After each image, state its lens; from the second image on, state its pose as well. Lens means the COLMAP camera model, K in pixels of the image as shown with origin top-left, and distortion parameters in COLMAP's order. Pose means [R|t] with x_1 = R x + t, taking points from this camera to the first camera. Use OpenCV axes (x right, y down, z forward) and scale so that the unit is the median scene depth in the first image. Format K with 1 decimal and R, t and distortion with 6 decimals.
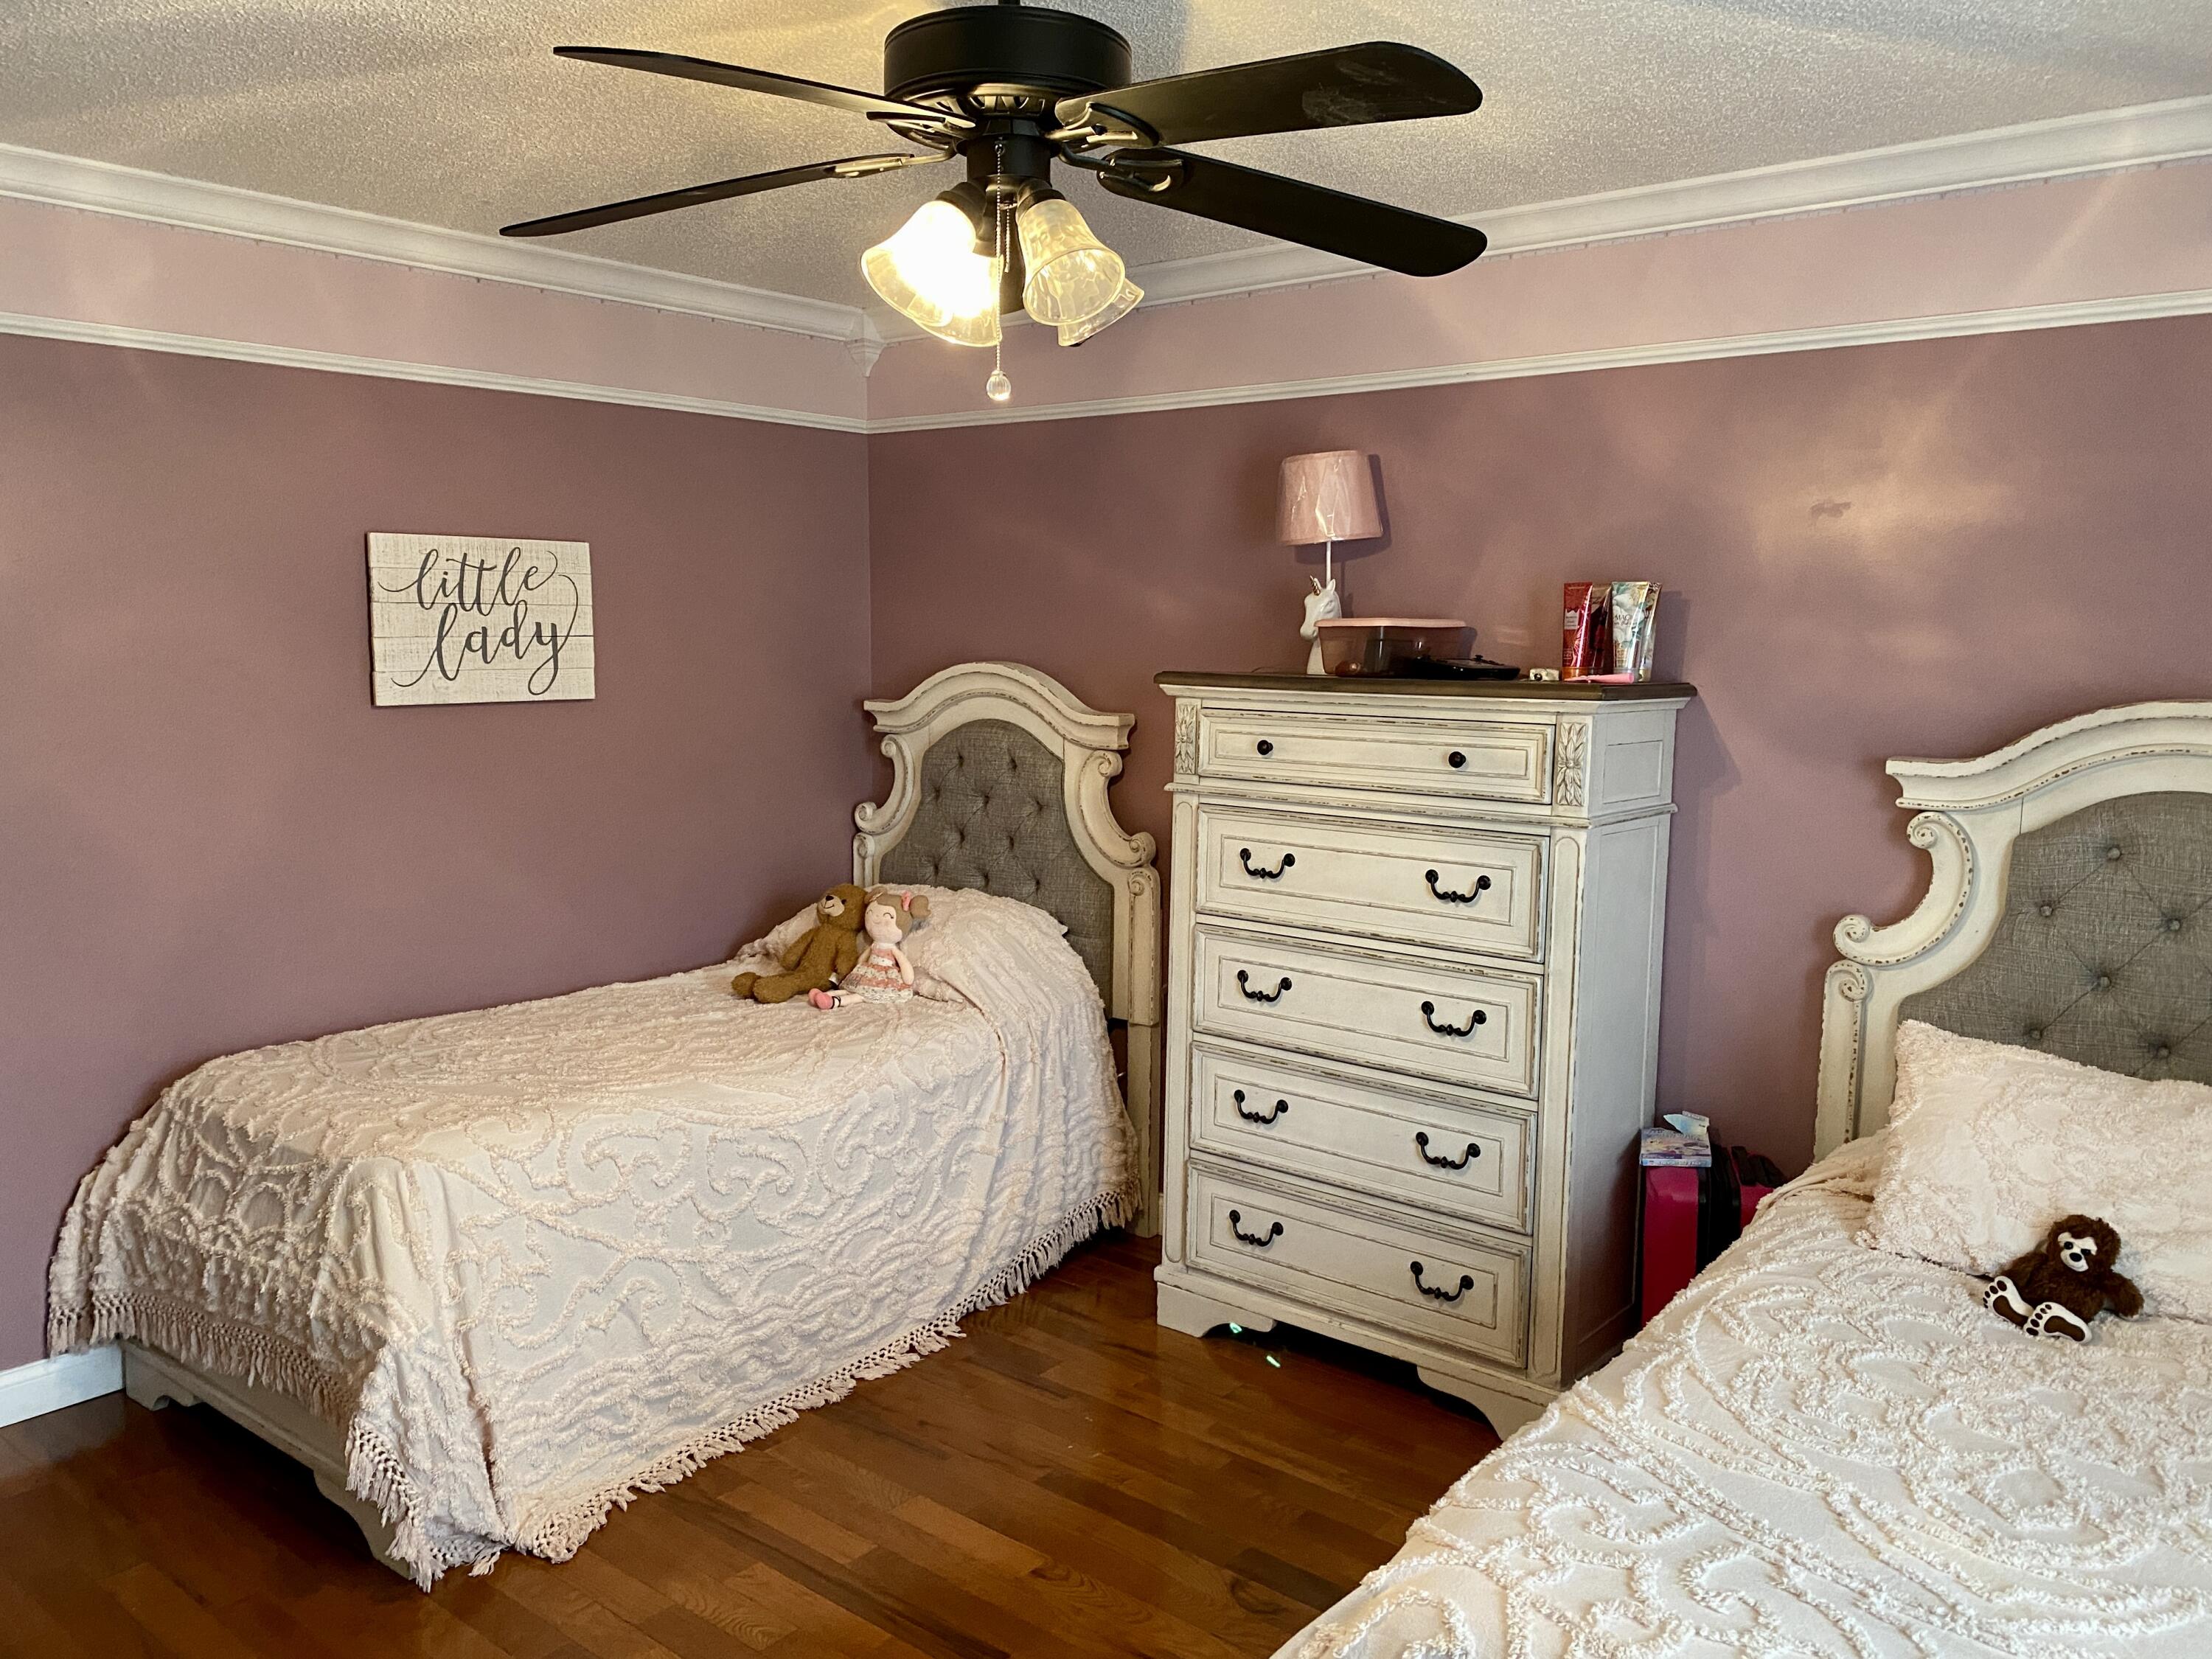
lens RADIAL K [[1648.2, 0, 1108.5], [0, 1648.2, 771.7], [0, 0, 1]] dist [0.006460, -0.000903]
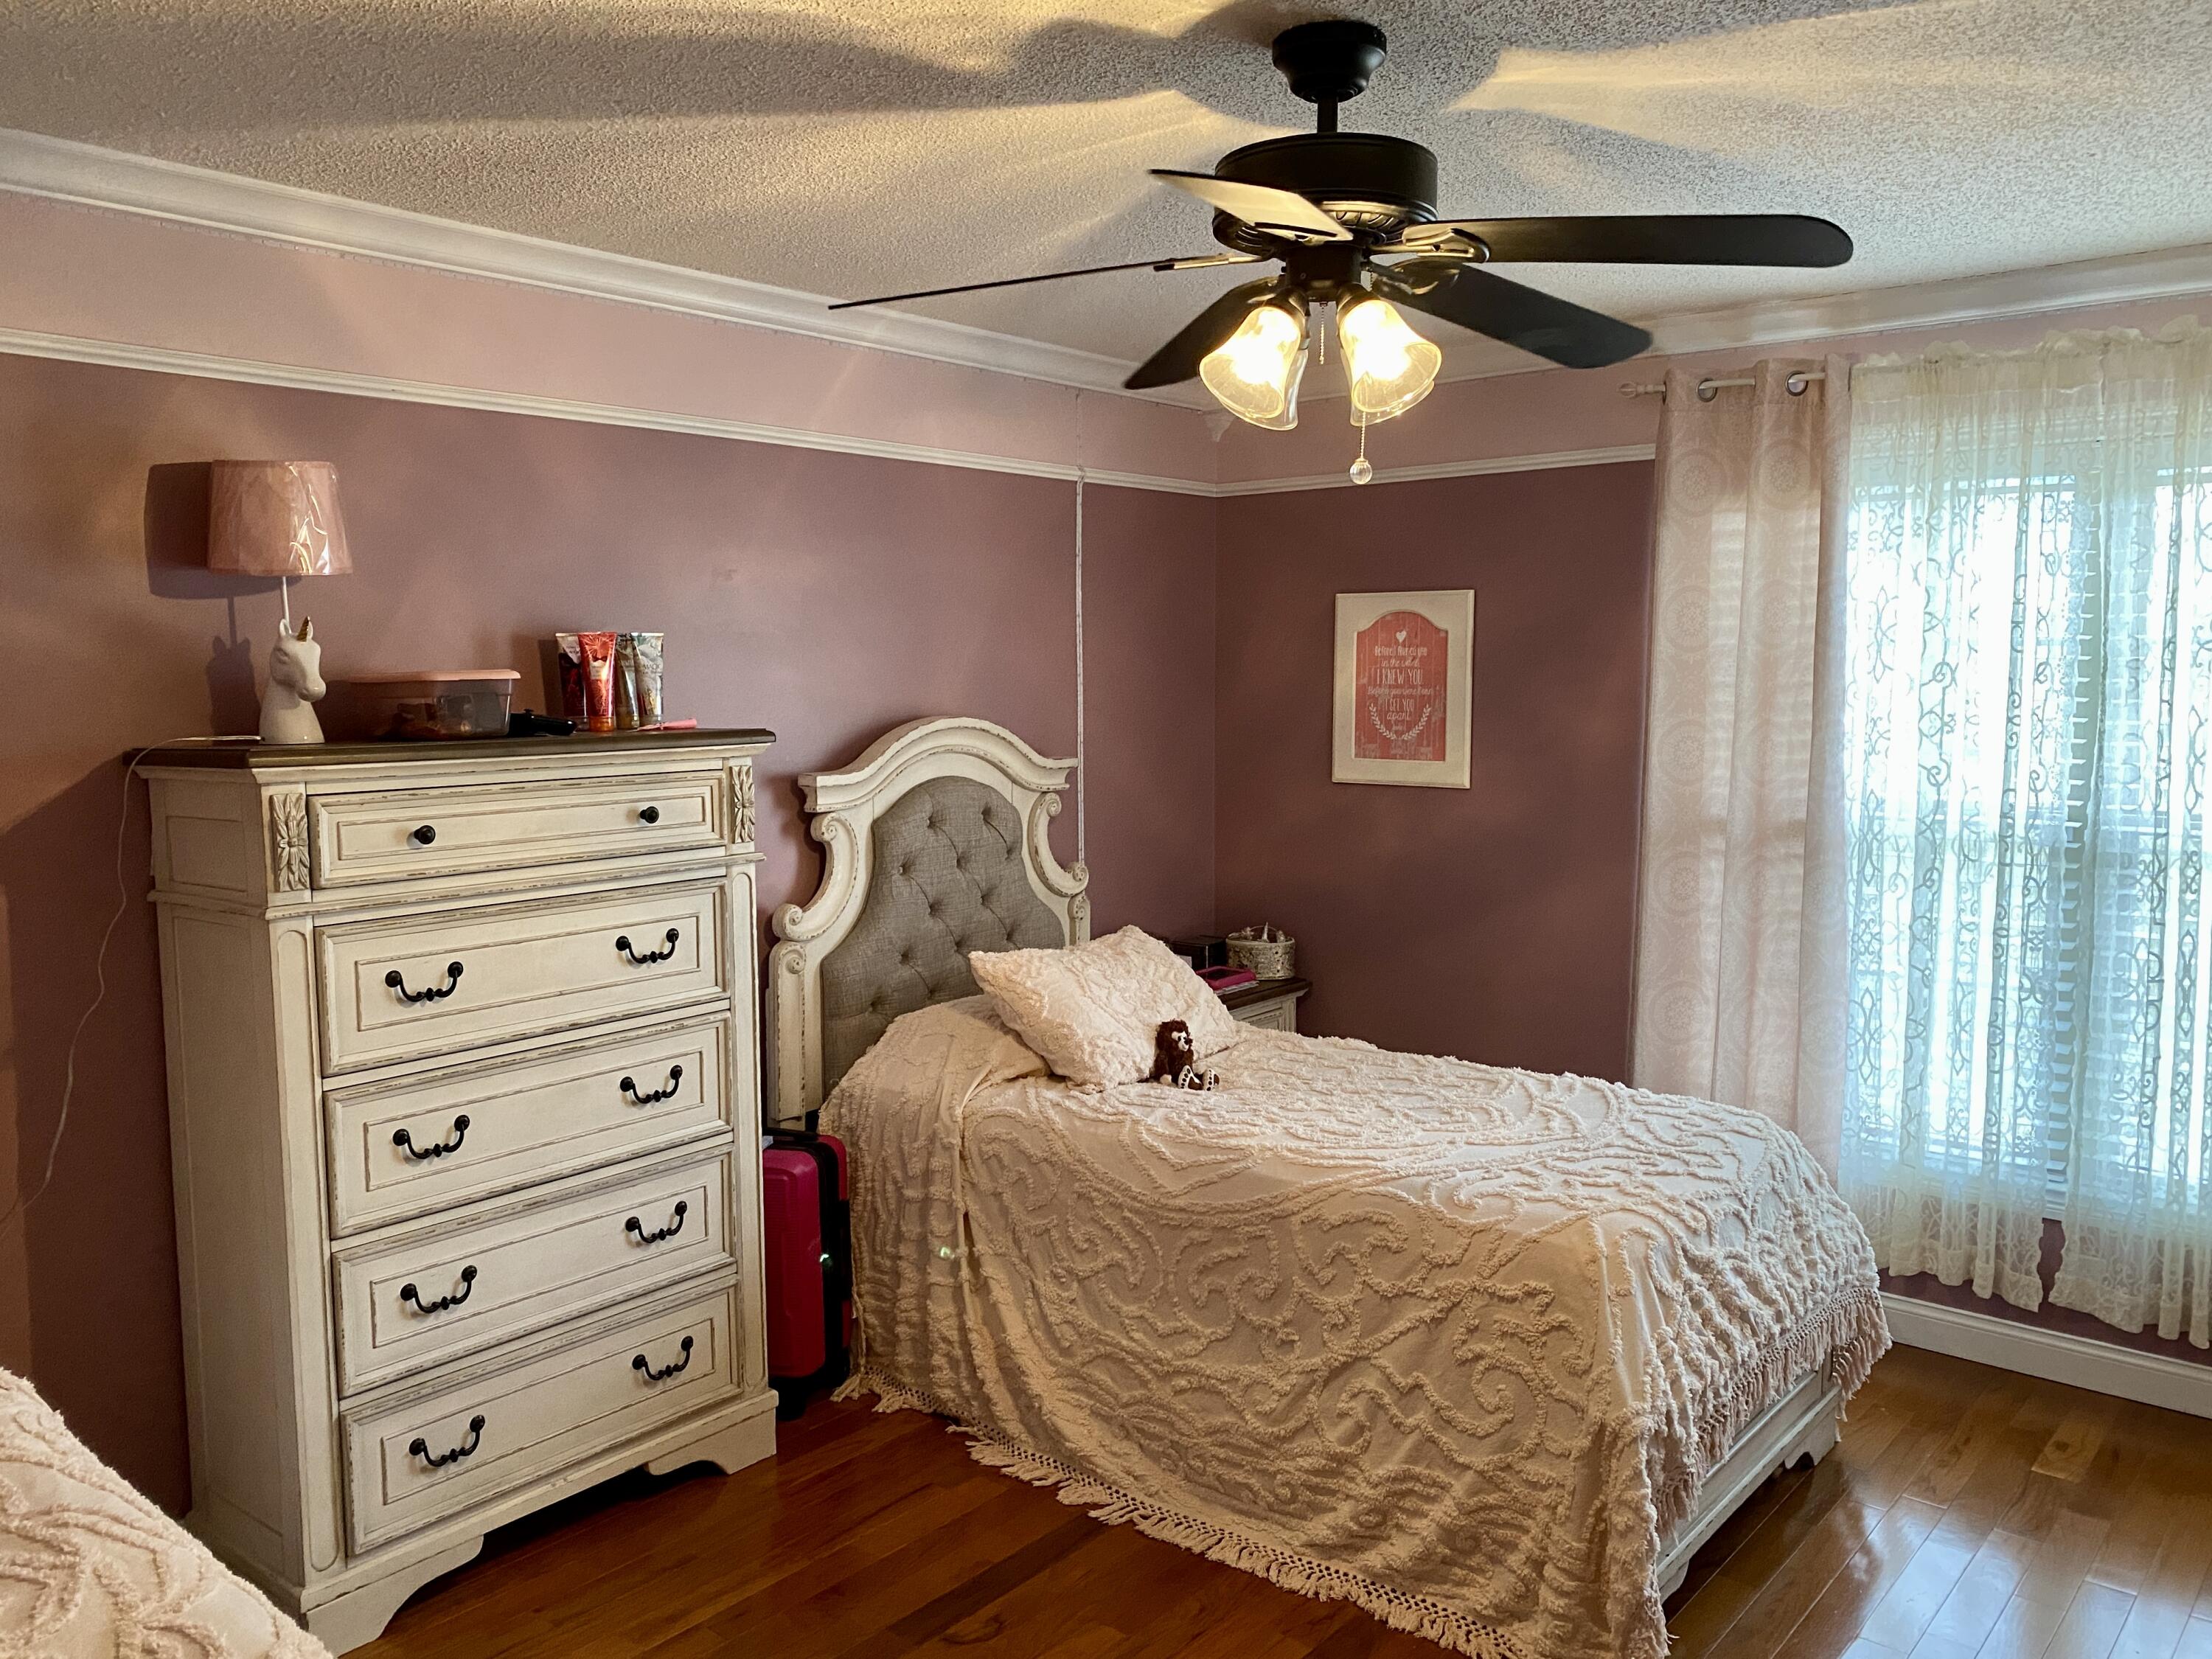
lens RADIAL K [[1672.2, 0, 1106.0], [0, 1672.2, 829.5], [0, 0, 1]] dist [-0.006696, -0.004034]
pose [[0.009784, -0.102718, 0.994662, -0.724163], [0.108360, 0.988961, 0.101063, -0.065340], [-0.994064, 0.106793, 0.020806, 0.685708]]
